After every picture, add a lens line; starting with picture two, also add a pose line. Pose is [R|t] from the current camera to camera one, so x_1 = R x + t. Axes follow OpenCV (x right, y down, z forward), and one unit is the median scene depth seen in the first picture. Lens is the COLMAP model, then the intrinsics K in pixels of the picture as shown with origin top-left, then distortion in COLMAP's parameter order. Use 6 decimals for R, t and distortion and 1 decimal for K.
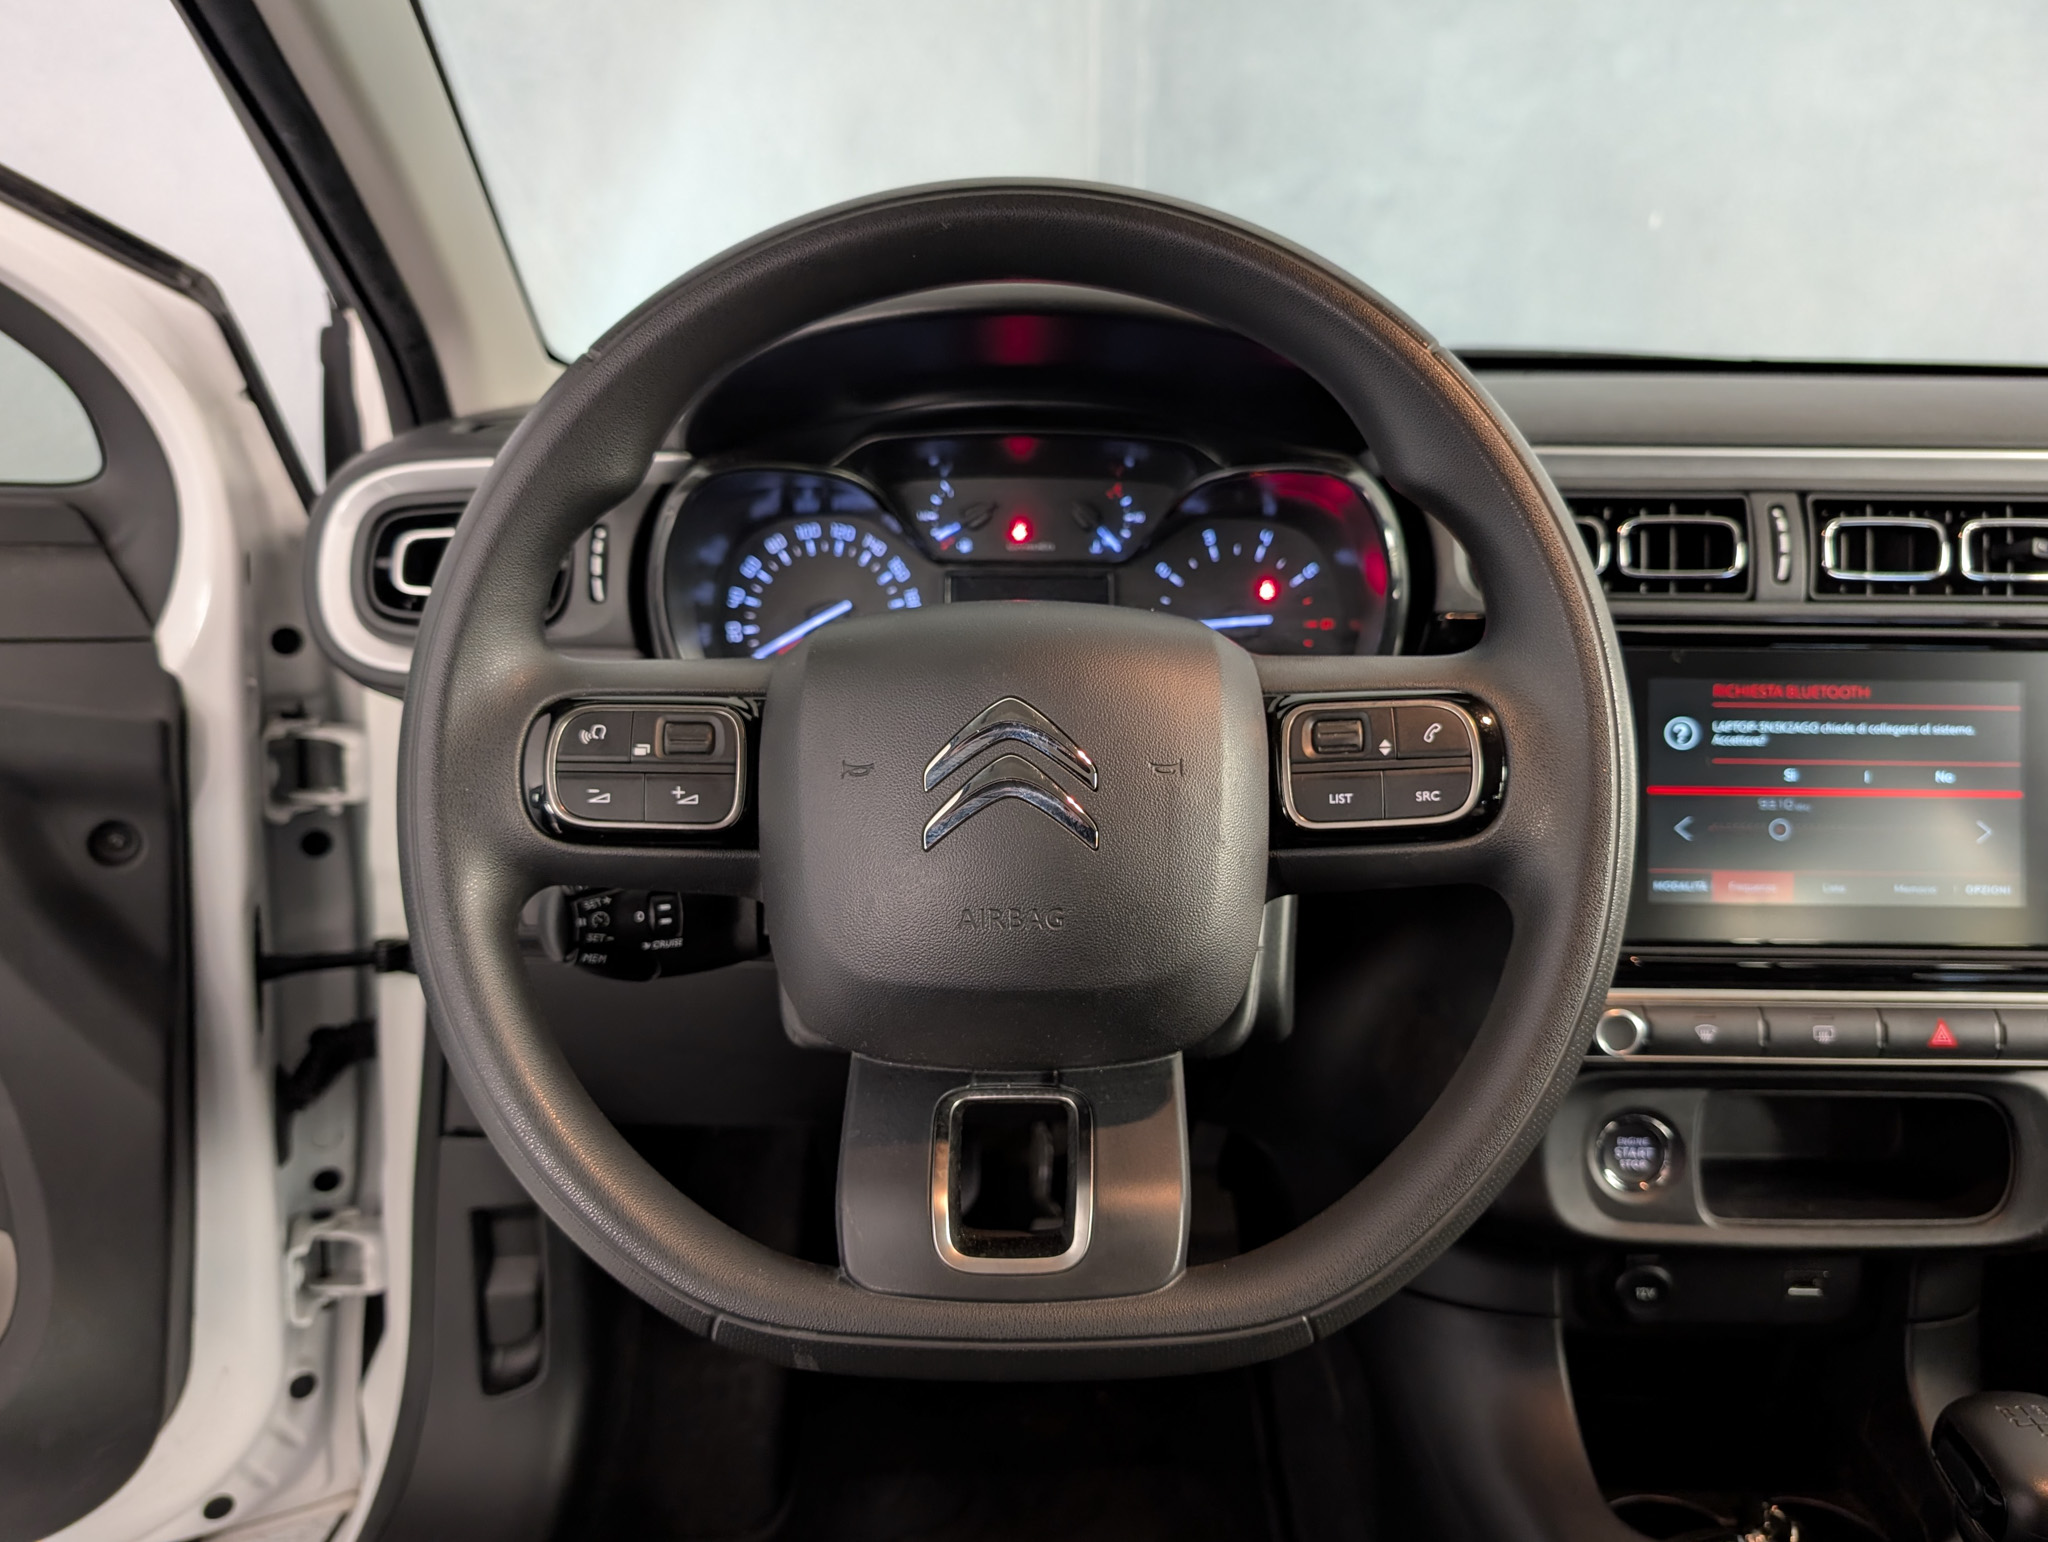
lens RADIAL K [[1476.2, 0, 1022.7], [0, 1476.2, 782.9], [0, 0, 1]] dist [0.039893, -0.062521]
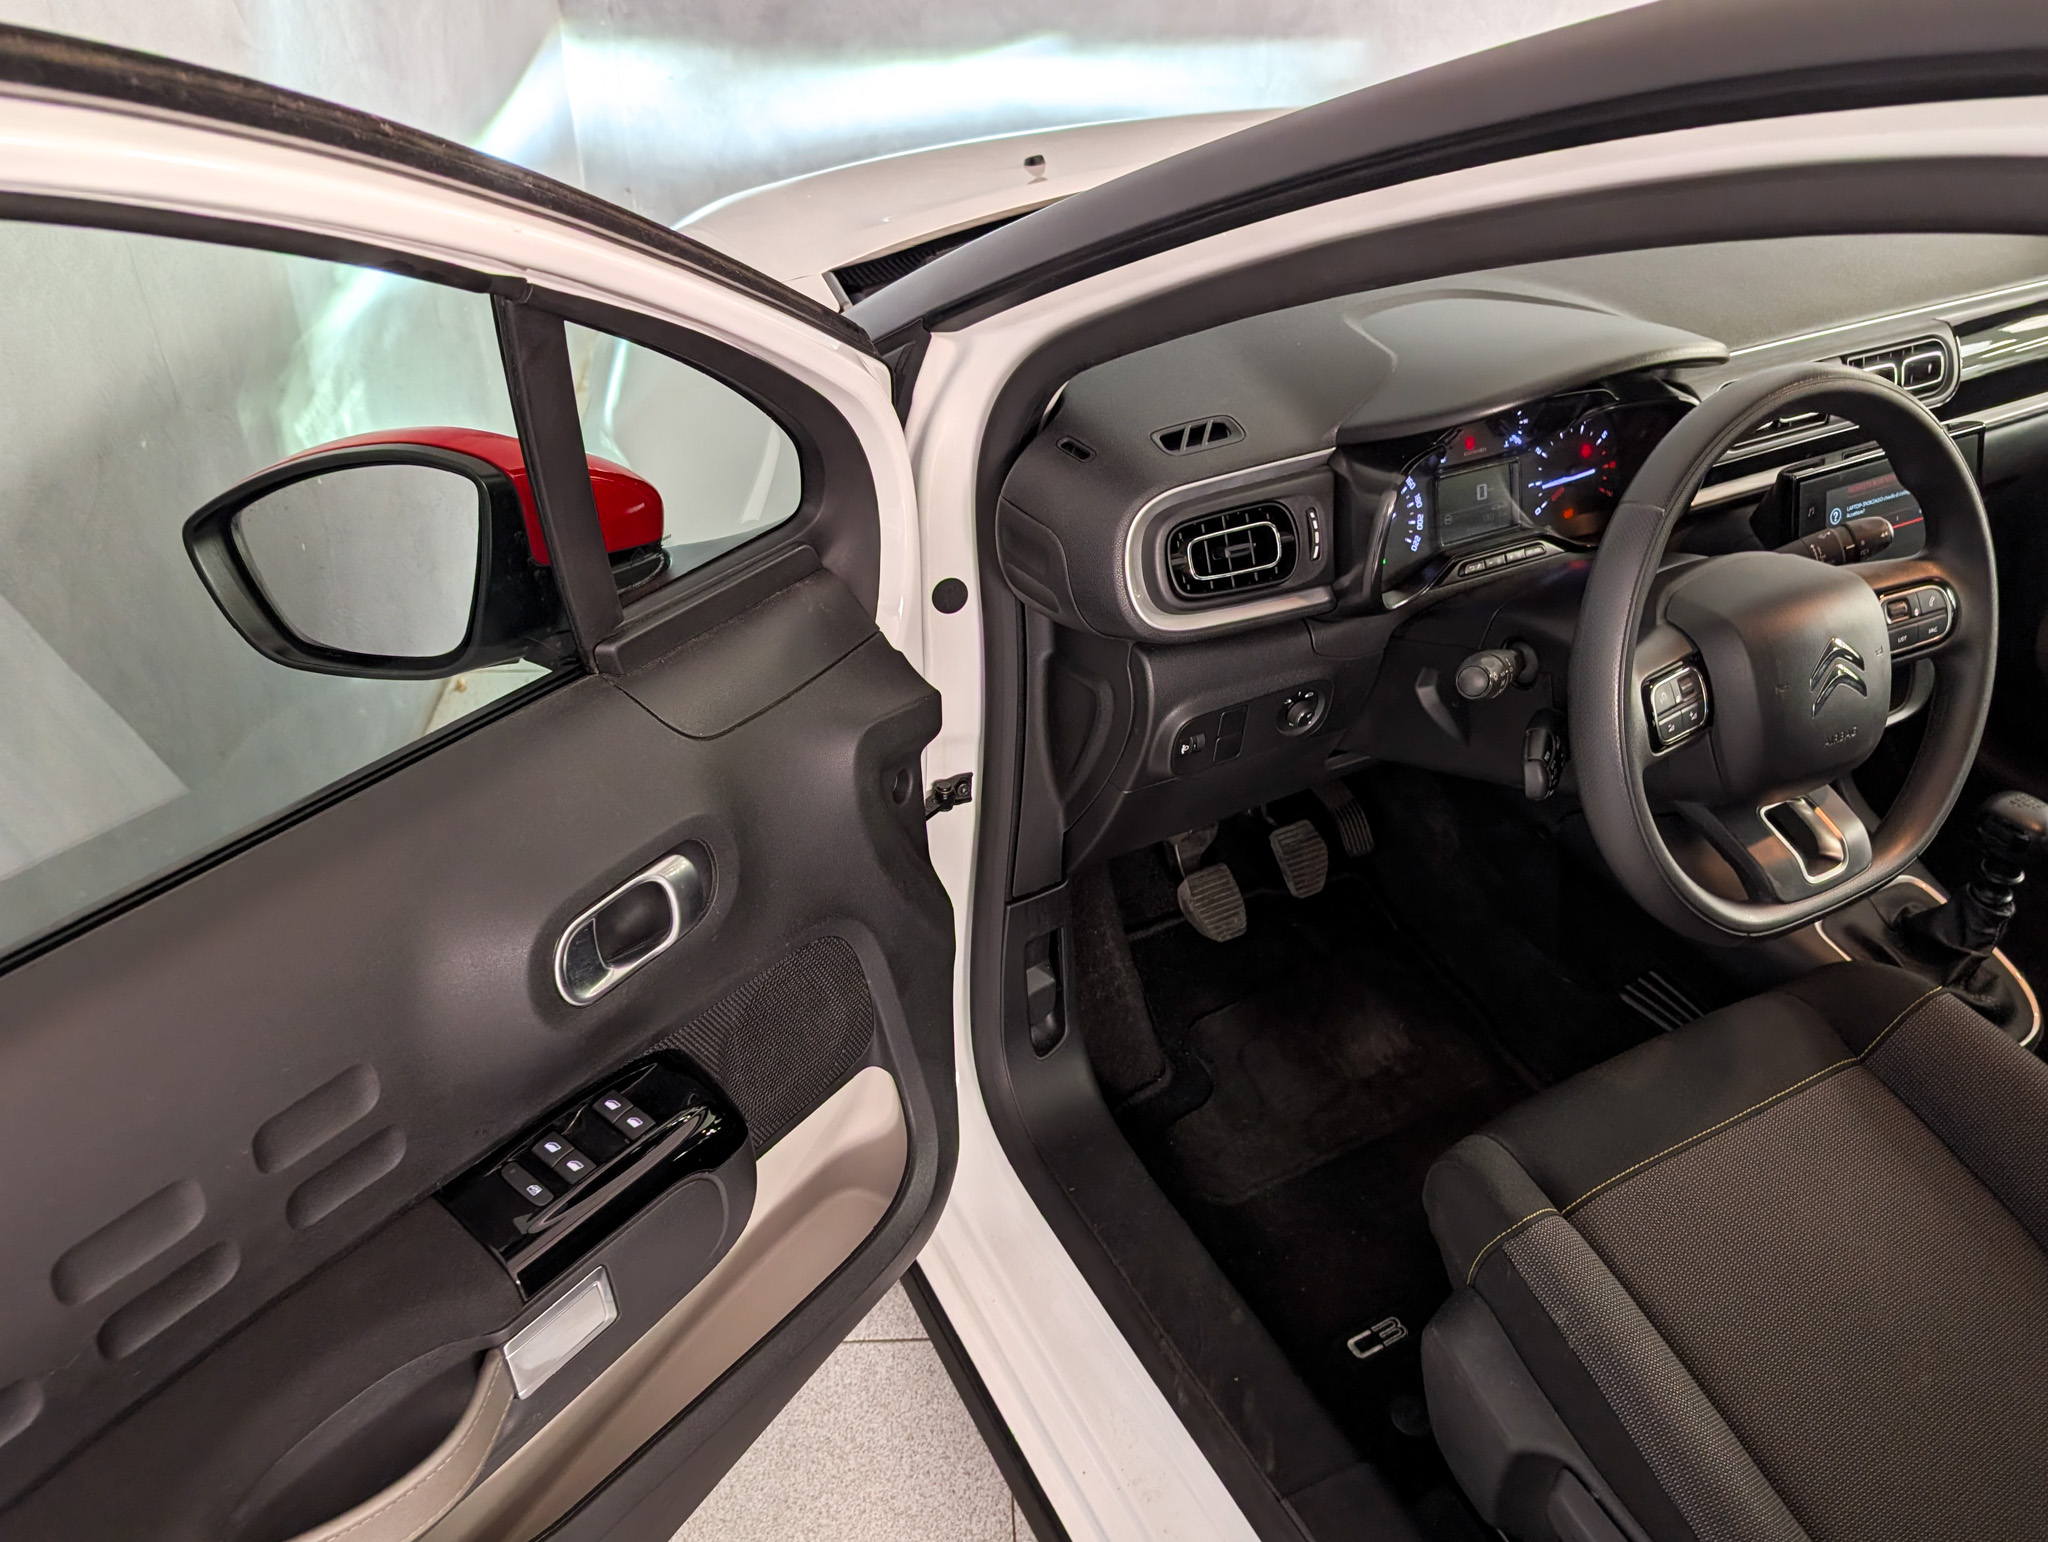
lens RADIAL K [[1550.1, 0, 1024.0], [0, 1550.1, 771.0], [0, 0, 1]] dist [0.005202, -0.002237]
pose [[0.870502, -0.277791, 0.406273, -1.277752], [0.132534, 0.927300, 0.350072, -0.528035], [-0.473983, -0.250894, 0.844033, -0.264987]]
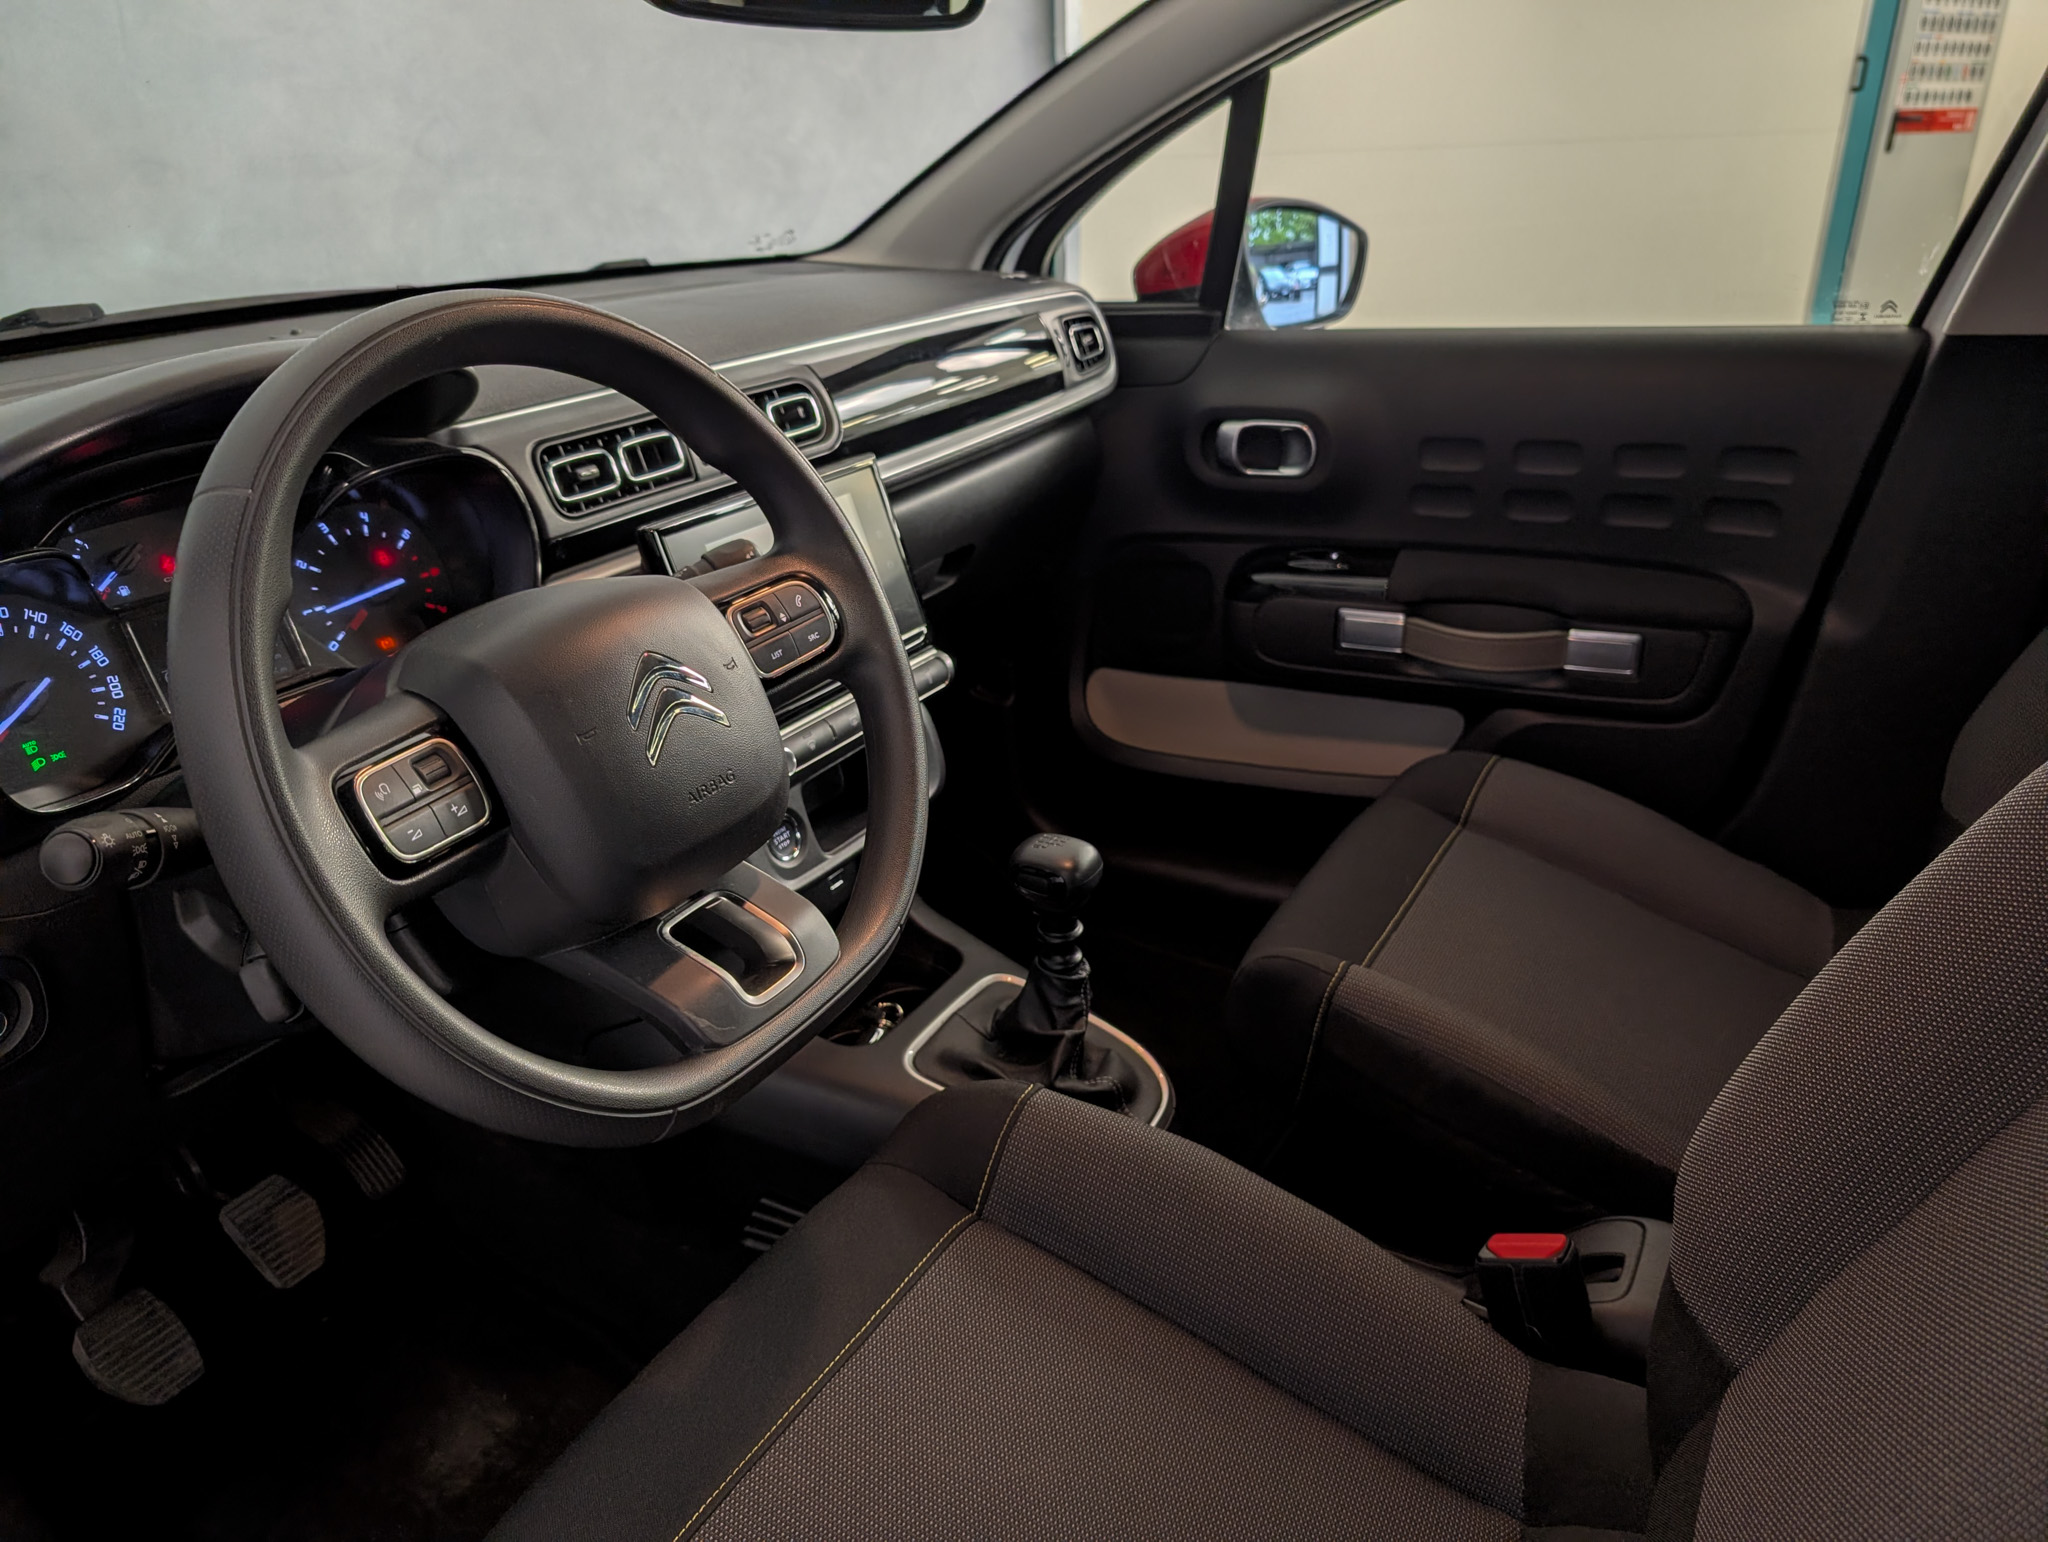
lens RADIAL K [[1480.4, 0, 1024.0], [0, 1480.4, 771.0], [0, 0, 1]] dist [0.003759, -0.004349]
pose [[0.481510, -0.371802, 0.793669, -0.662368], [0.290583, 0.922064, 0.255656, -0.138325], [-0.826867, 0.107526, 0.552023, -0.087529]]
